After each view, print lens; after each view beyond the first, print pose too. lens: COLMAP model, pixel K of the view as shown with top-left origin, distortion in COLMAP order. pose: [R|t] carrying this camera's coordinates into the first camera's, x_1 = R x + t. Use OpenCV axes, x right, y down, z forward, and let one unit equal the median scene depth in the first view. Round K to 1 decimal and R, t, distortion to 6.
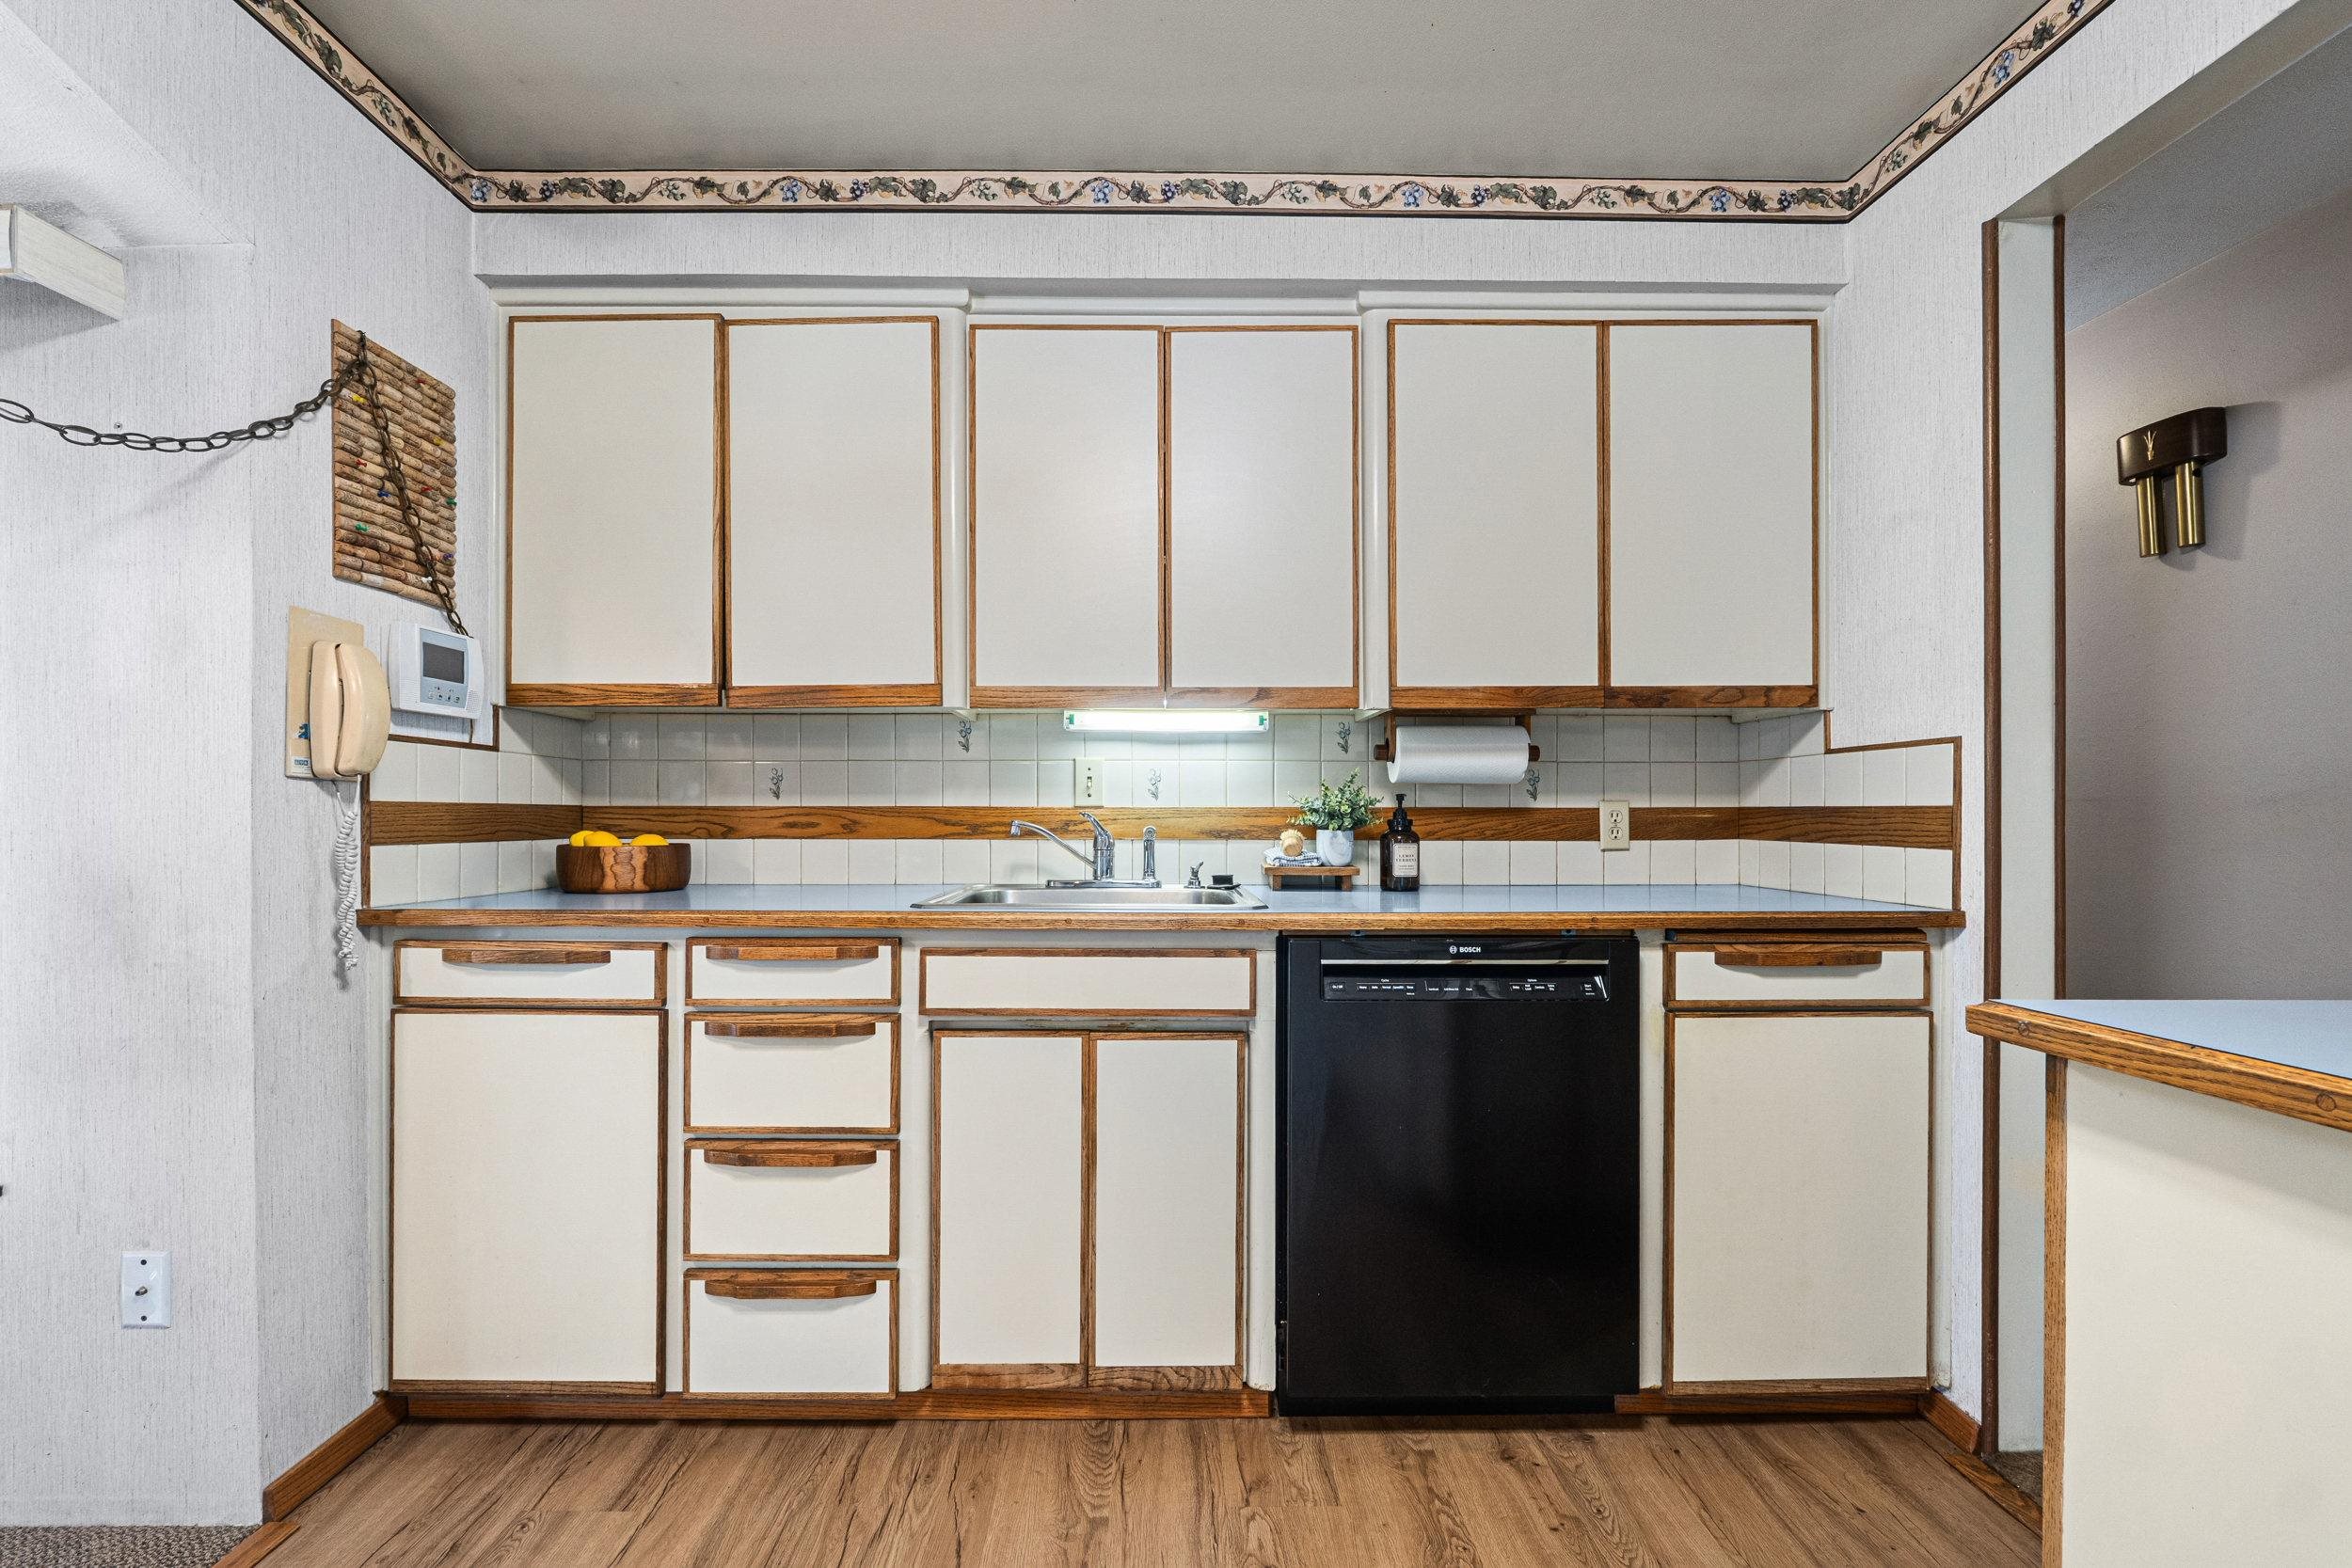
lens RADIAL K [[978.3, 0, 1167.9], [0, 978.3, 818.8], [0, 0, 1]] dist [-0.010708, 0.000989]
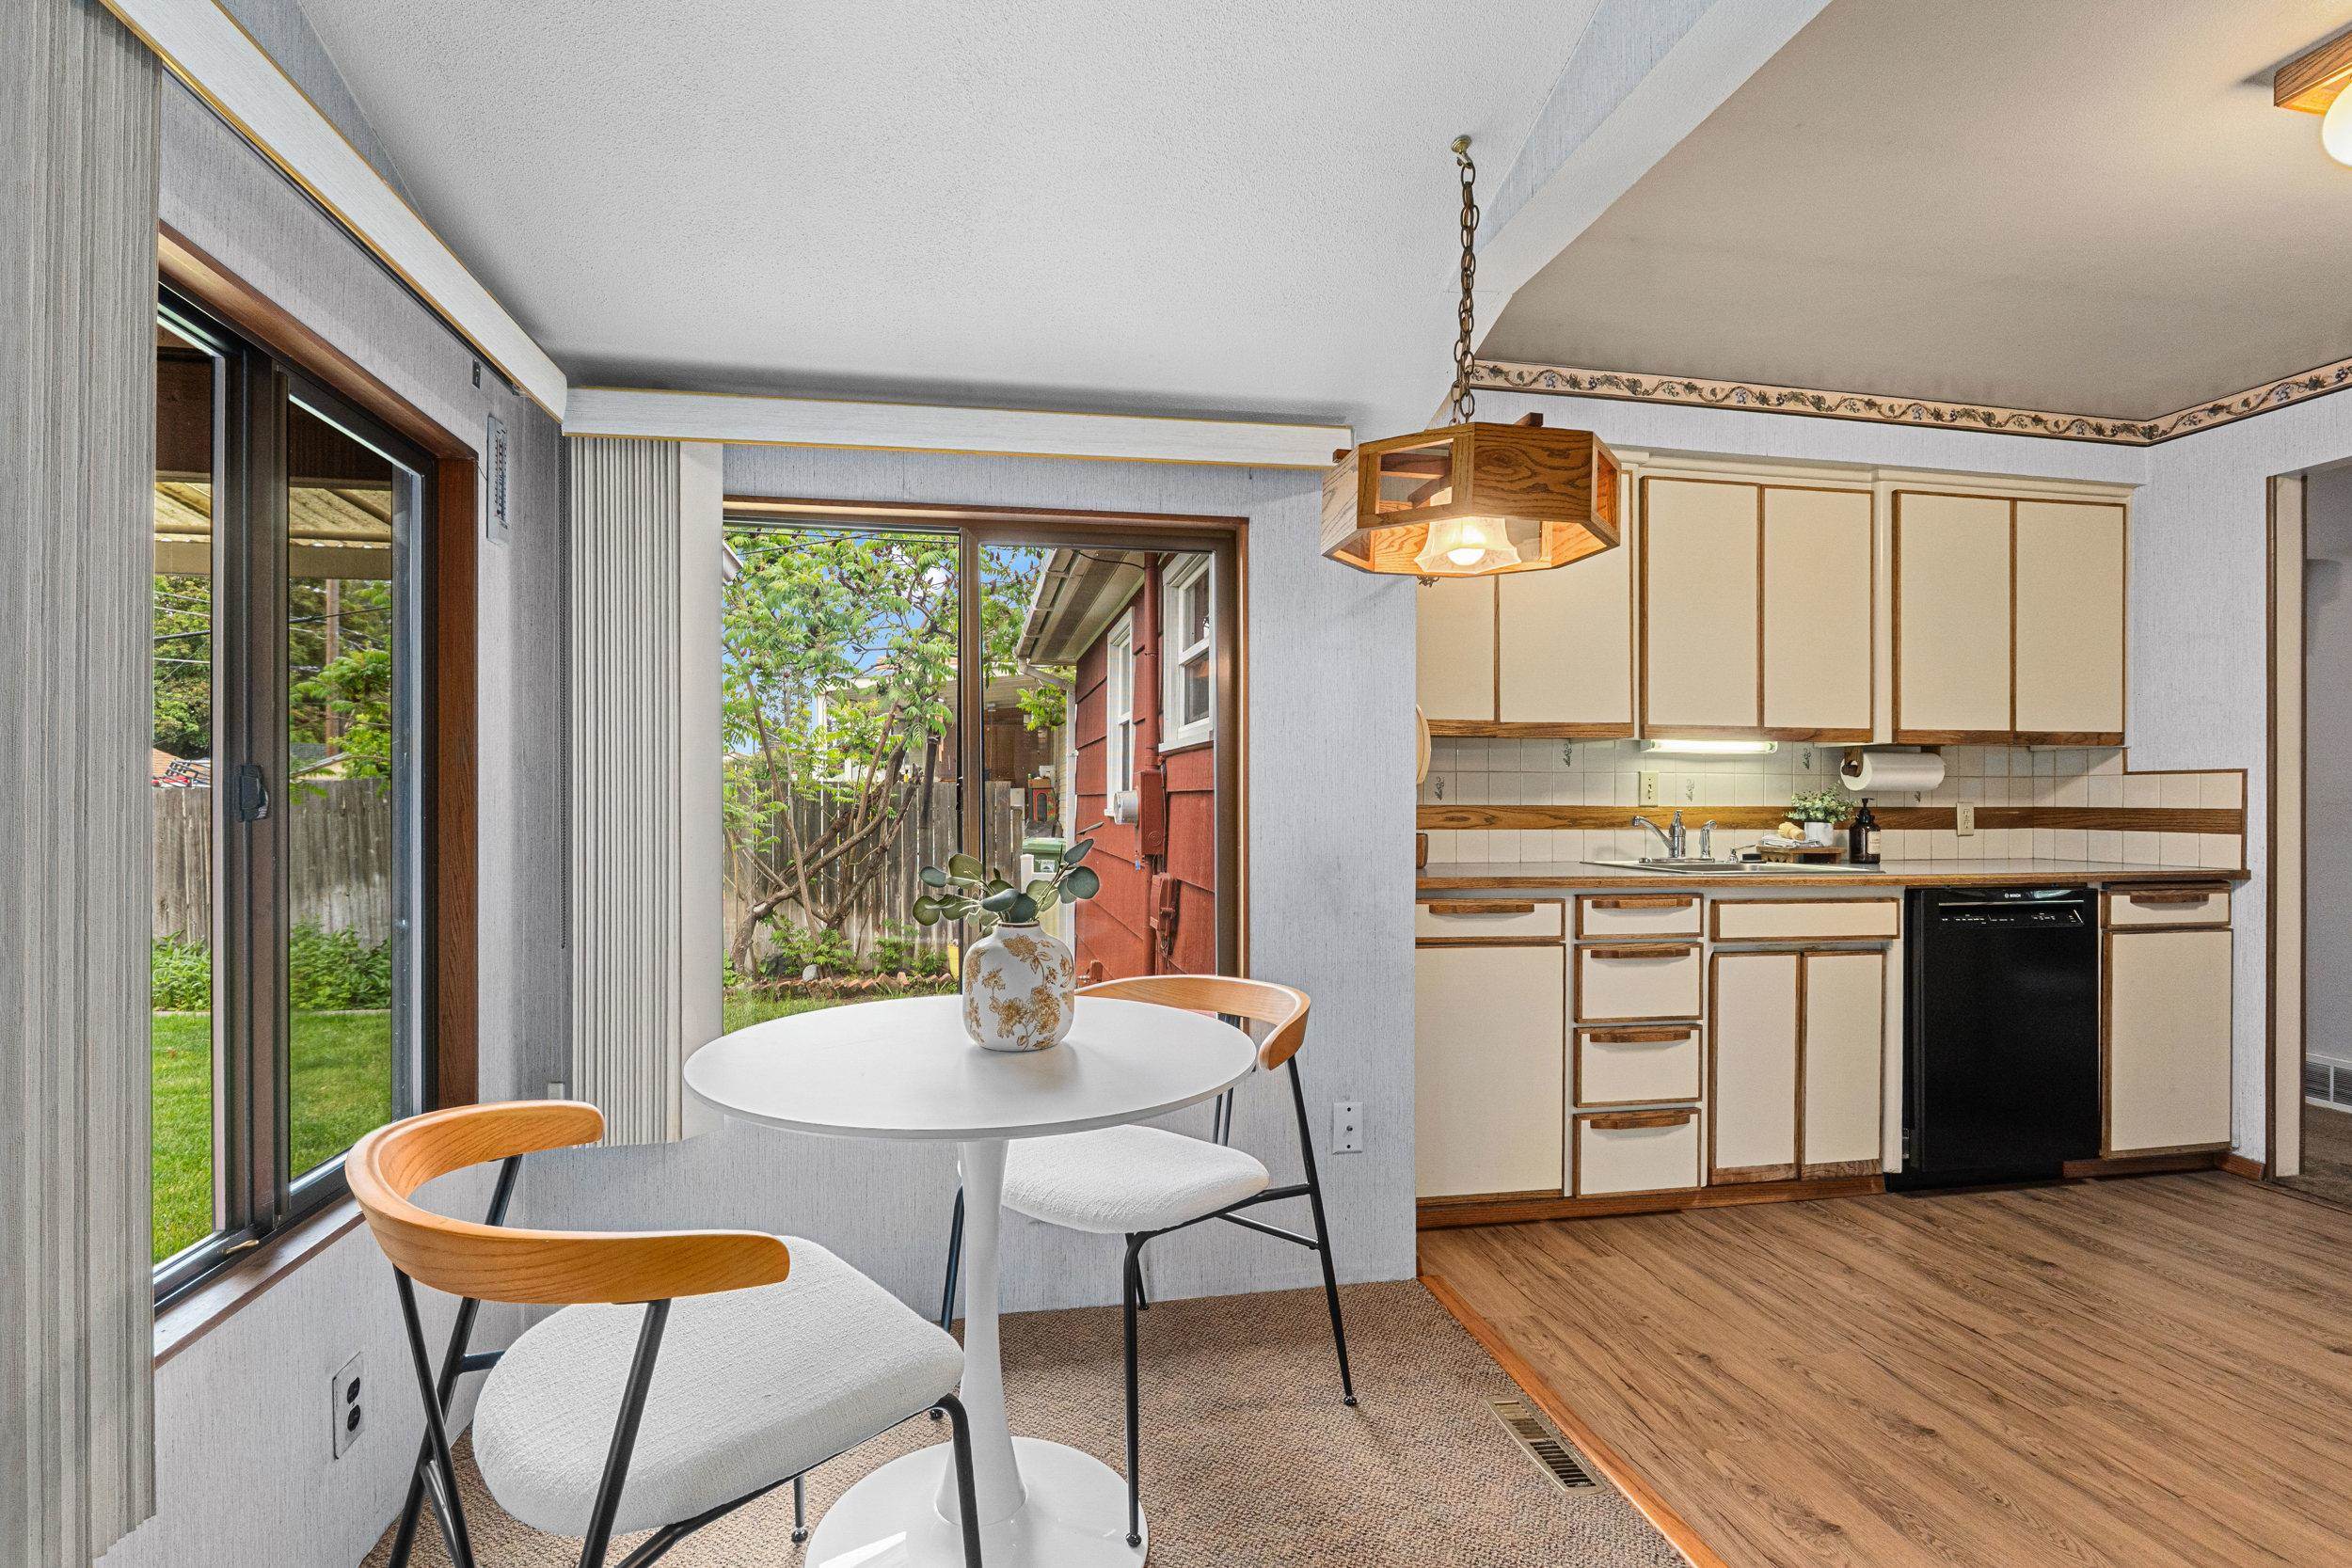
lens RADIAL K [[1039.6, 0, 1159.1], [0, 1039.6, 804.0], [0, 0, 1]] dist [-0.009391, -0.000168]
pose [[0.985822, 0.002350, 0.167778, -1.294231], [-0.002011, 0.999996, -0.002186, -0.013146], [-0.167782, 0.001818, 0.985822, -0.442593]]
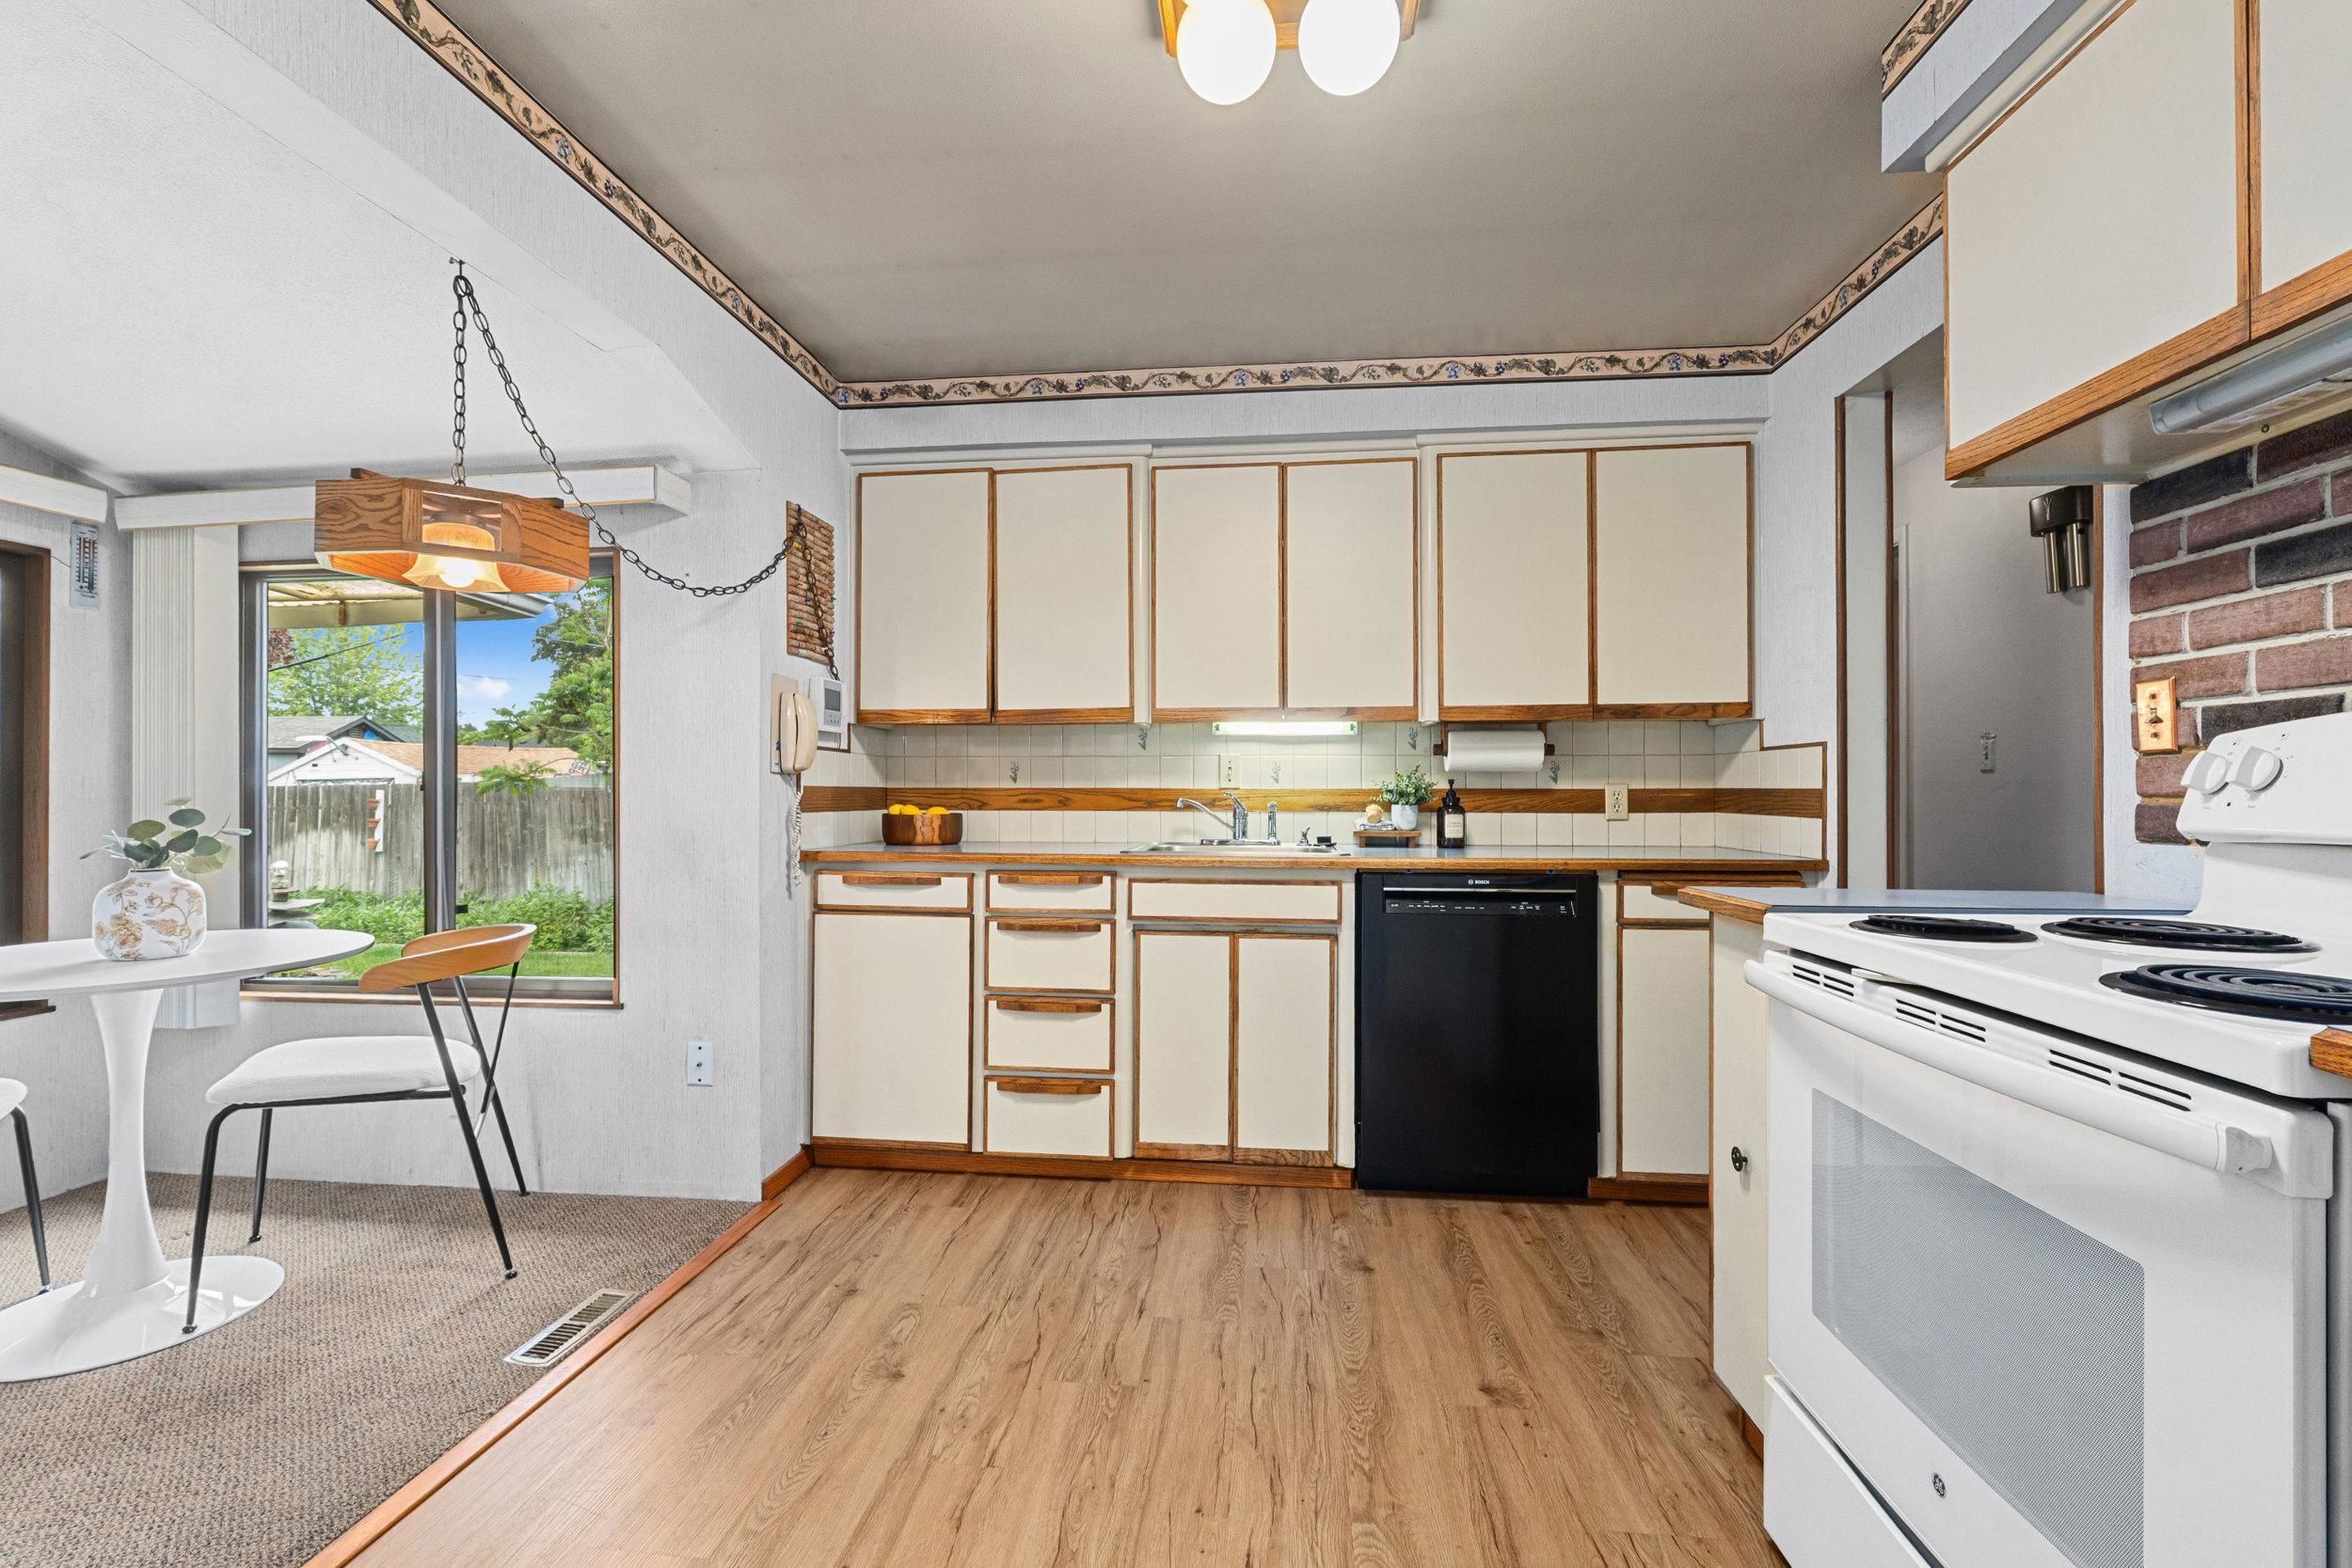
lens RADIAL K [[991.2, 0, 1171.8], [0, 991.2, 790.4], [0, 0, 1]] dist [-0.010008, 0.001519]
pose [[0.993469, 0.000178, -0.114098, 0.001019], [-0.000836, 0.999983, -0.005720, -0.001197], [0.114095, 0.005778, 0.993453, -0.554108]]
